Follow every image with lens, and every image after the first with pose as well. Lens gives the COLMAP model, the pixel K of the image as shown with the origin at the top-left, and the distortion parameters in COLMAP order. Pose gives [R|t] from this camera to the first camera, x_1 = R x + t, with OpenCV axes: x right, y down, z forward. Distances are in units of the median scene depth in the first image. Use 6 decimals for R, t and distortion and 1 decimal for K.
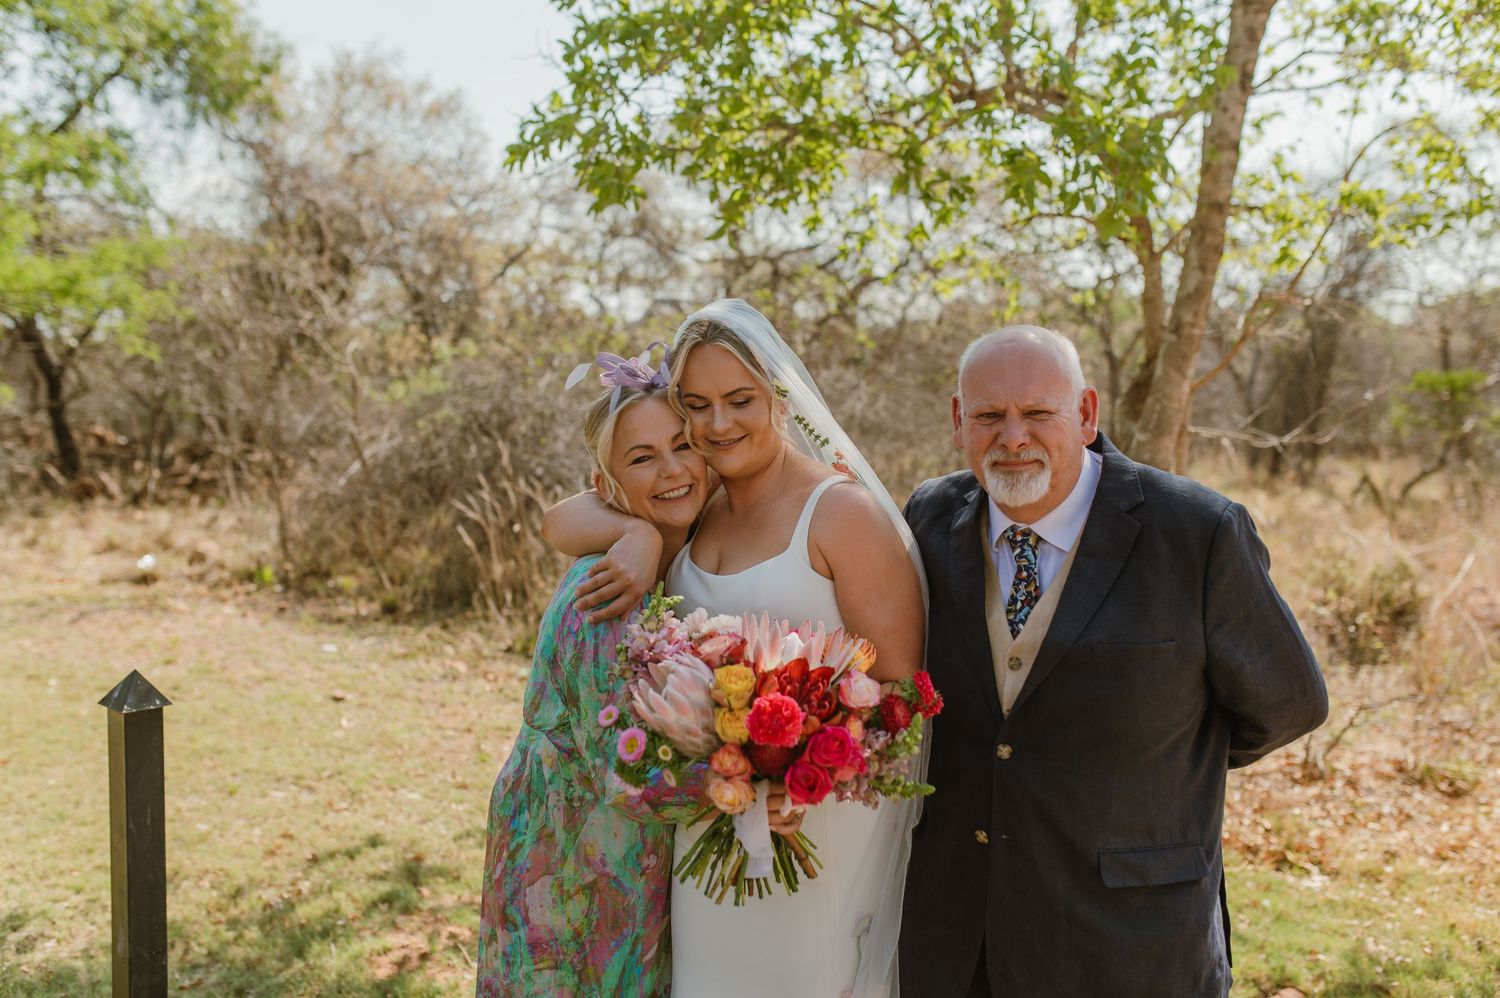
lens RADIAL K [[1470.1, 0, 750.0], [0, 1470.1, 499.0], [0, 0, 1]] dist [0.025921, 0.017219]
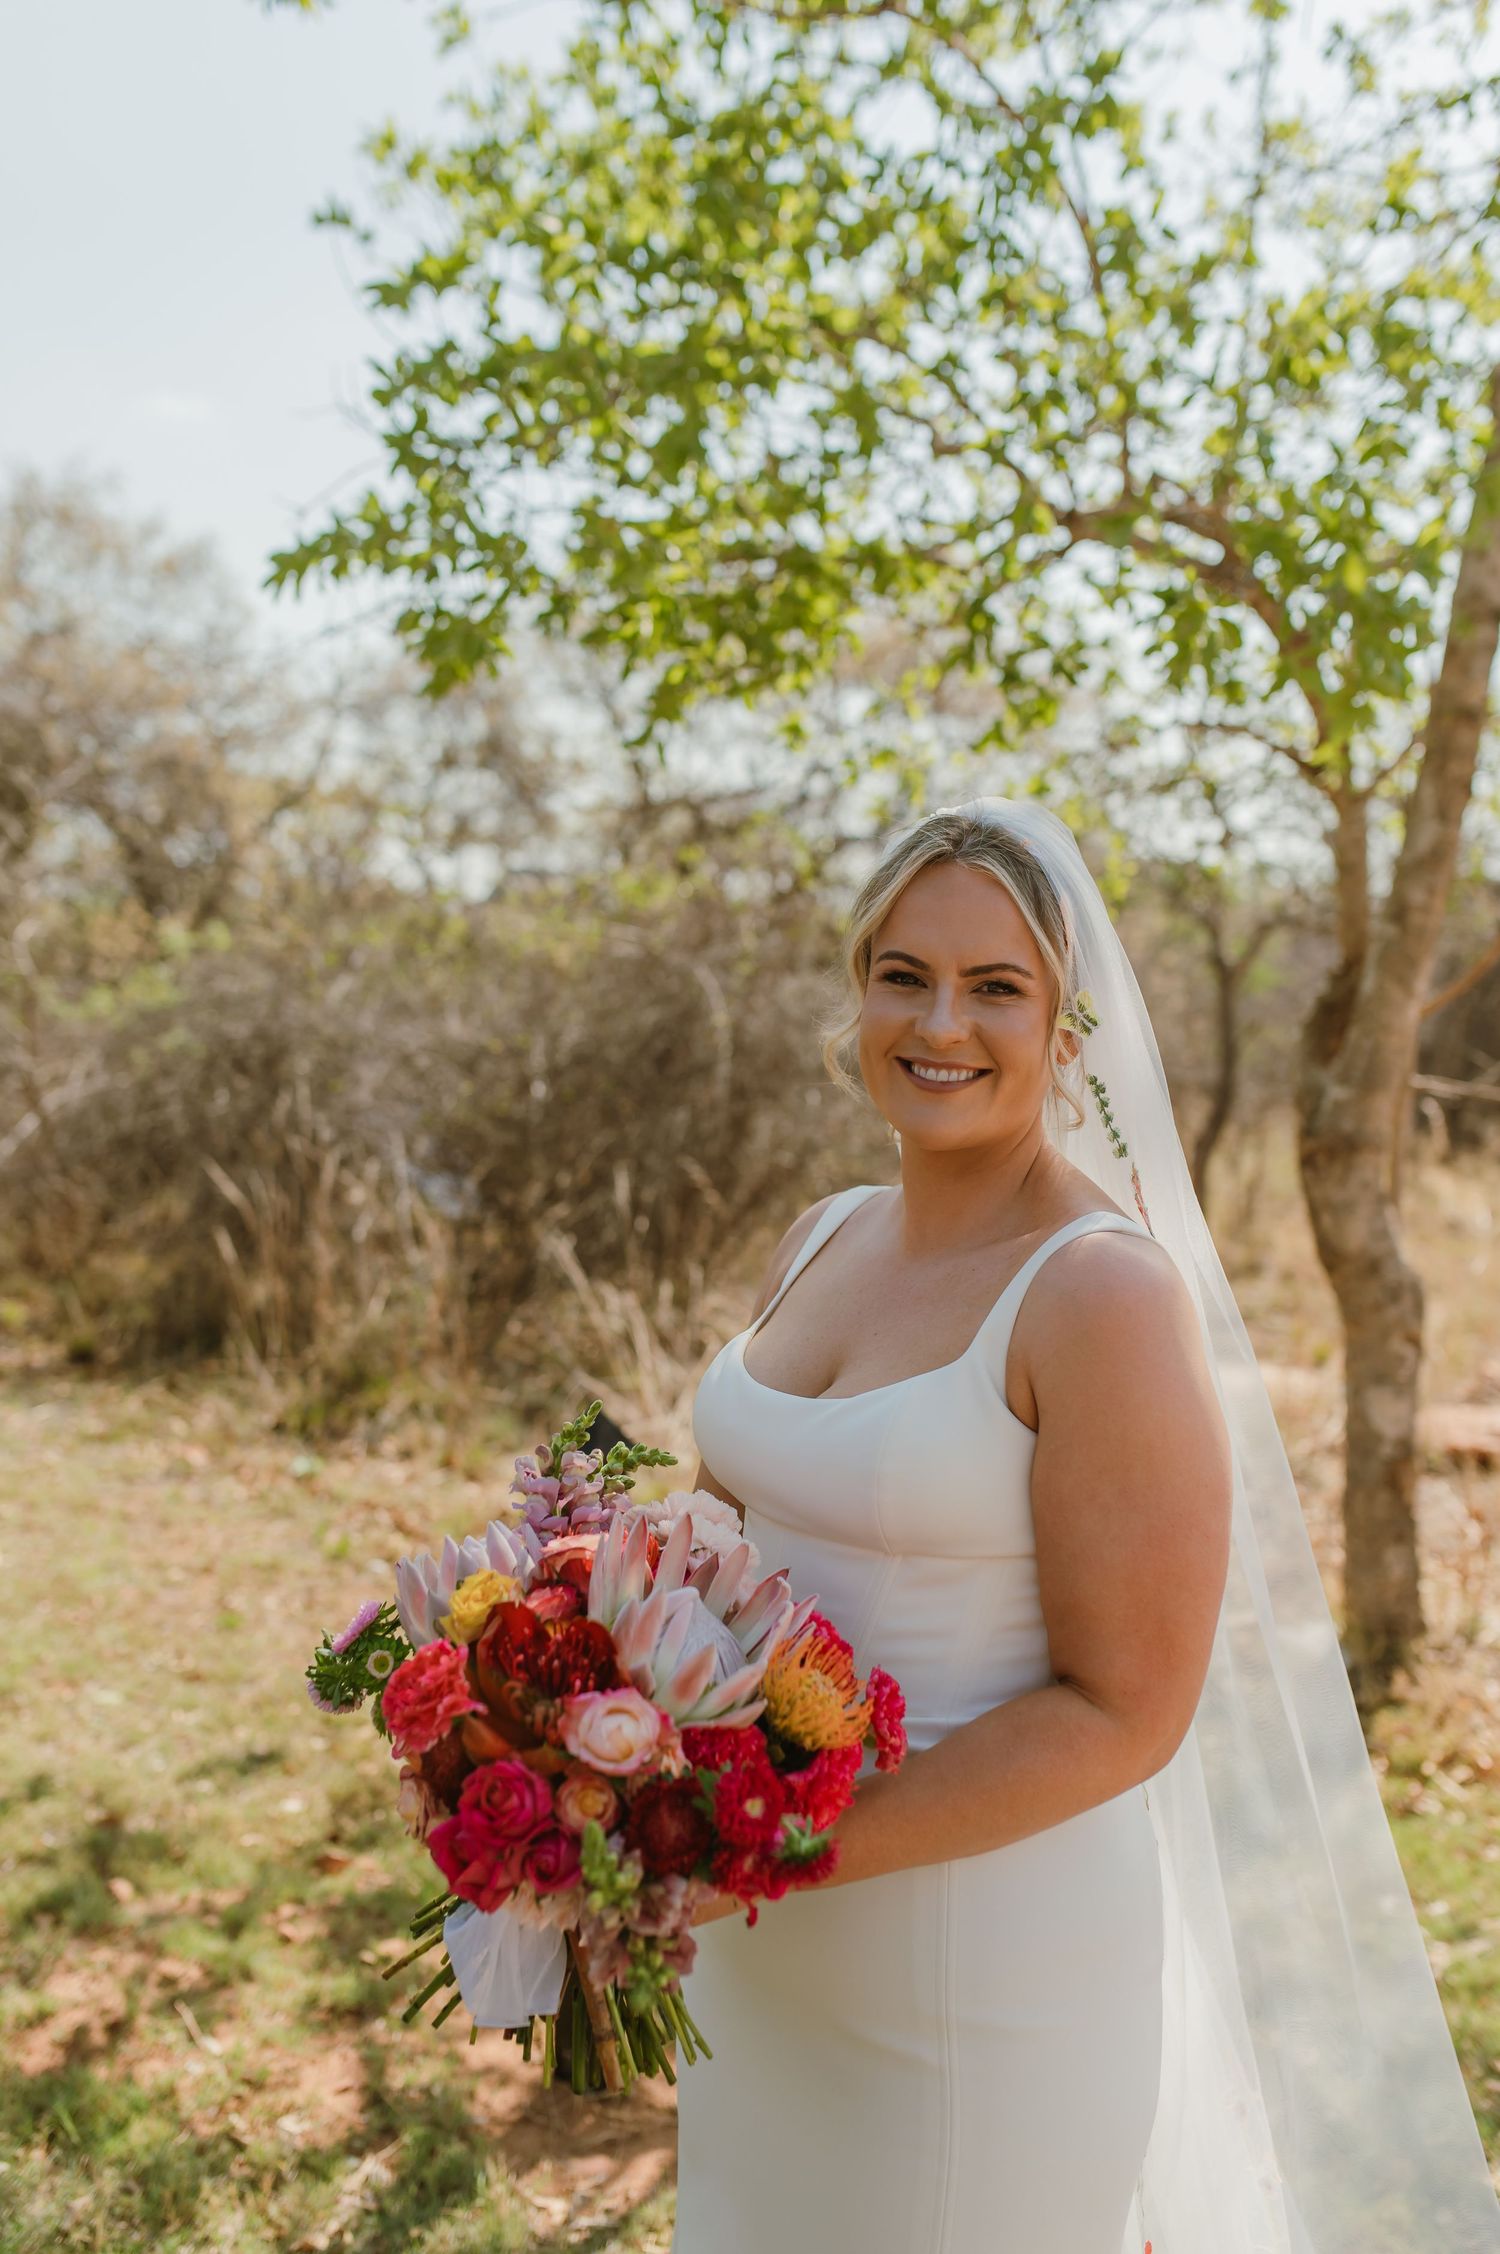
lens RADIAL K [[2172.2, 0, 789.6], [0, 2172.2, 1172.1], [0, 0, 1]] dist [0.000697, -0.004567]
pose [[0.997705, 0.007219, 0.067323, -0.010423], [-0.007278, 0.999973, 0.000631, -0.004756], [-0.067317, -0.001119, 0.997731, 0.069770]]
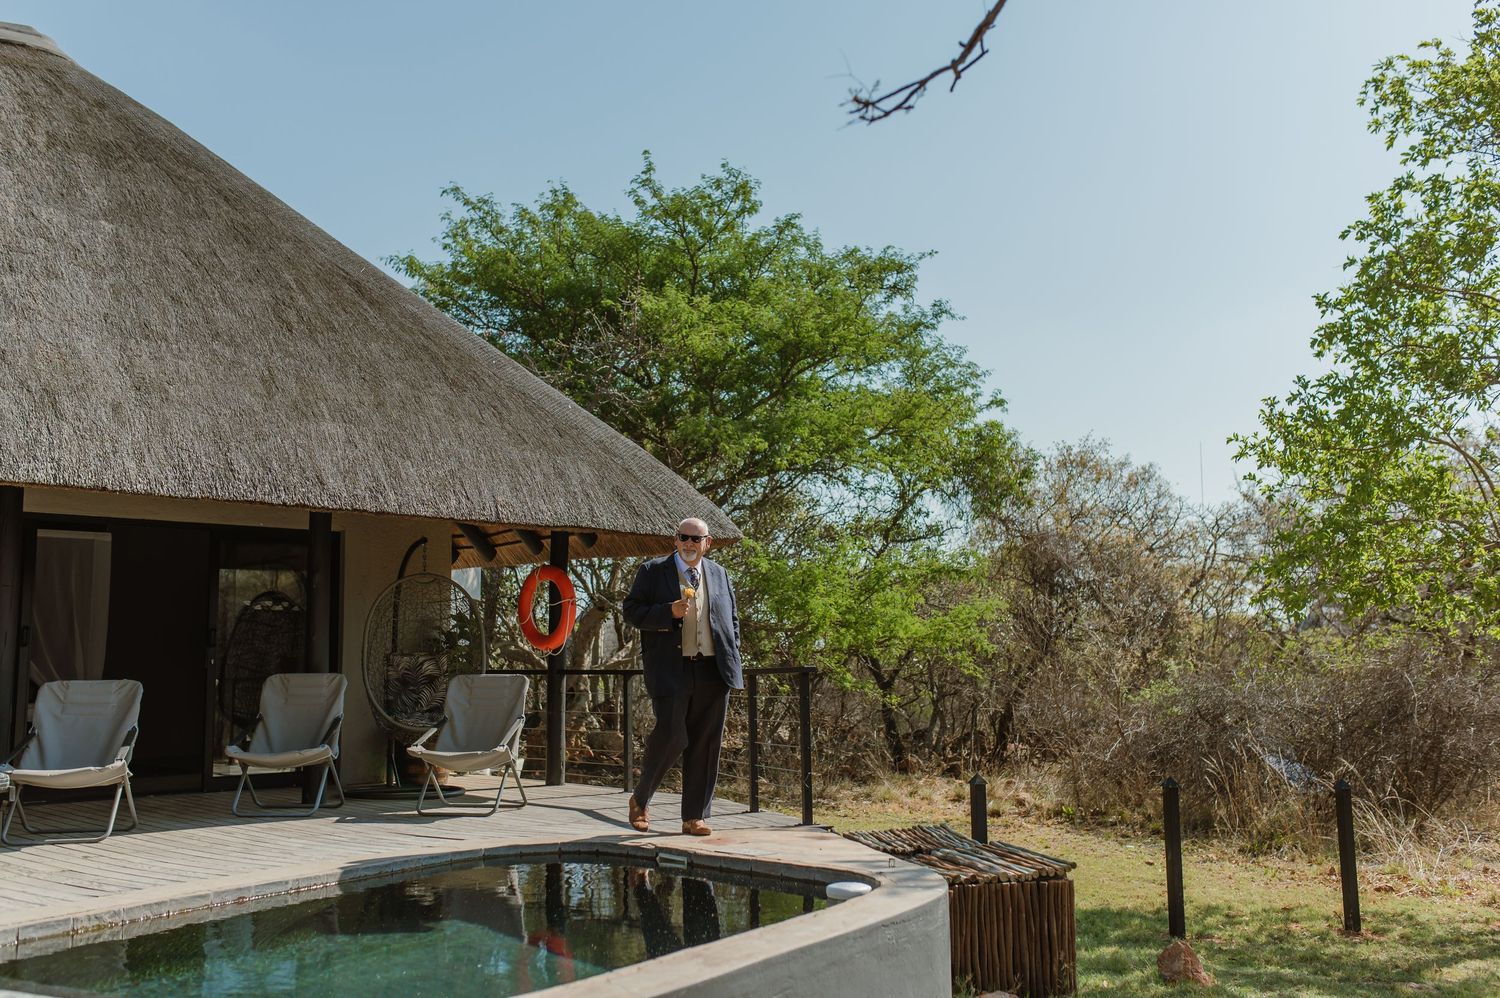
lens RADIAL K [[1504.3, 0, 746.3], [0, 1504.3, 557.3], [0, 0, 1]] dist [0.059889, 0.004400]
pose [[0.912282, -0.061794, -0.404874, 0.033388], [0.000027, 0.988561, -0.150820, 0.025892], [0.409563, 0.137580, 0.901848, -0.672529]]
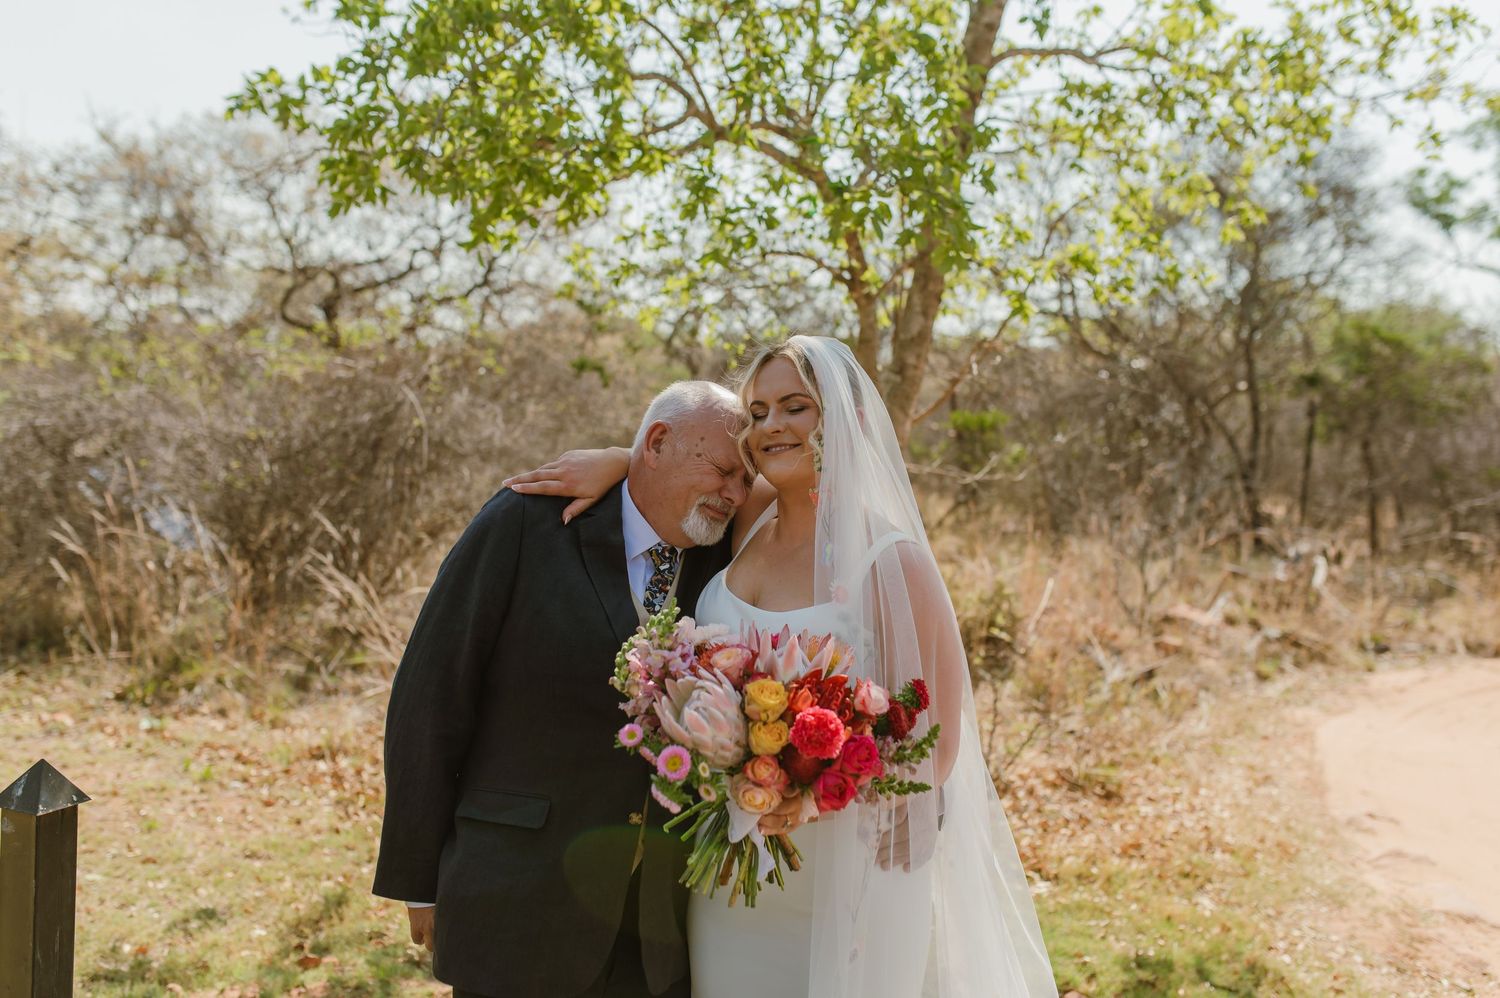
lens RADIAL K [[1445.6, 0, 766.4], [0, 1445.6, 506.2], [0, 0, 1]] dist [0.000697, -0.004567]
pose [[0.933568, 0.009487, 0.358275, -0.093719], [-0.005266, 0.999905, -0.012755, -0.002787], [-0.358362, 0.010021, 0.933529, 0.042665]]
